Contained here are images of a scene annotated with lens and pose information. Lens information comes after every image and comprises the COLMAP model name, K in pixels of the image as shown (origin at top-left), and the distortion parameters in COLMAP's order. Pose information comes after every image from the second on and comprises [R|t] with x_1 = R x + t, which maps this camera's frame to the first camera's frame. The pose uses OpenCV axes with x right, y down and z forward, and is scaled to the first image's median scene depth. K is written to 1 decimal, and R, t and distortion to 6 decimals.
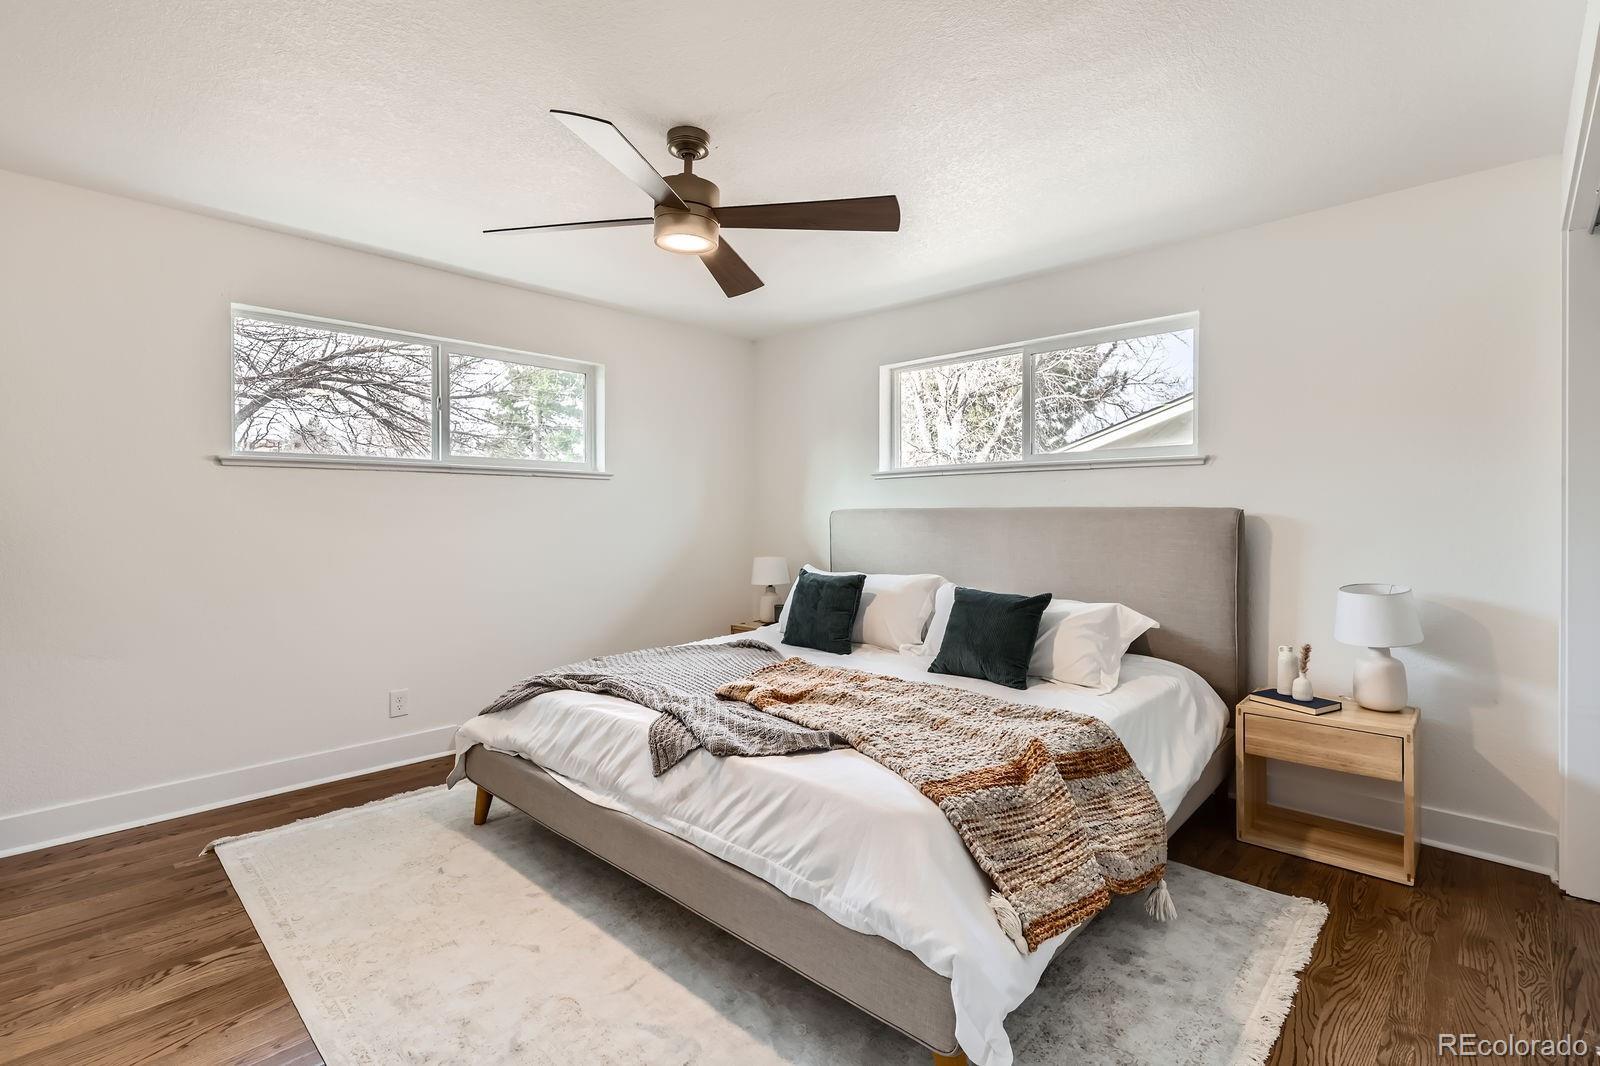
lens RADIAL K [[735.2, 0, 801.4], [0, 735.2, 524.9], [0, 0, 1]] dist [0.008762, -0.001143]
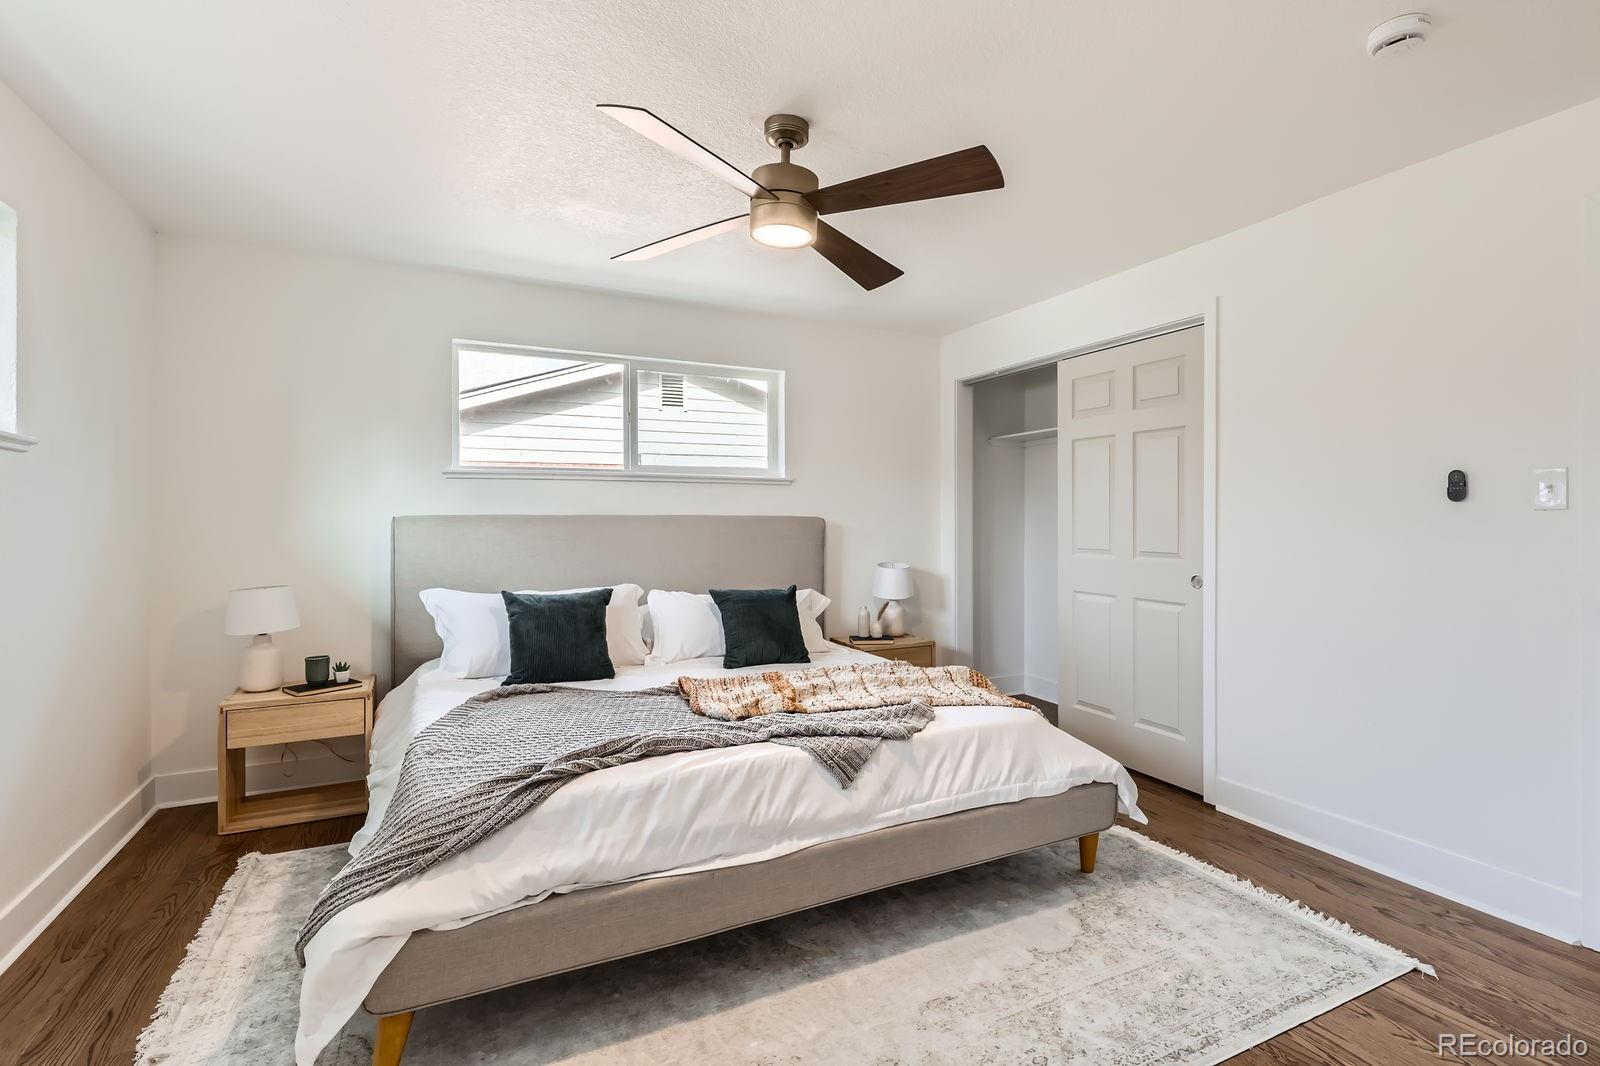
lens RADIAL K [[735.2, 0, 809.6], [0, 735.2, 521.3], [0, 0, 1]] dist [0.008762, -0.001143]
pose [[0.348660, 0.002142, 0.937247, -1.034850], [0.010150, 0.999930, -0.006061, -0.014265], [-0.937194, 0.011626, 0.348613, 0.621609]]
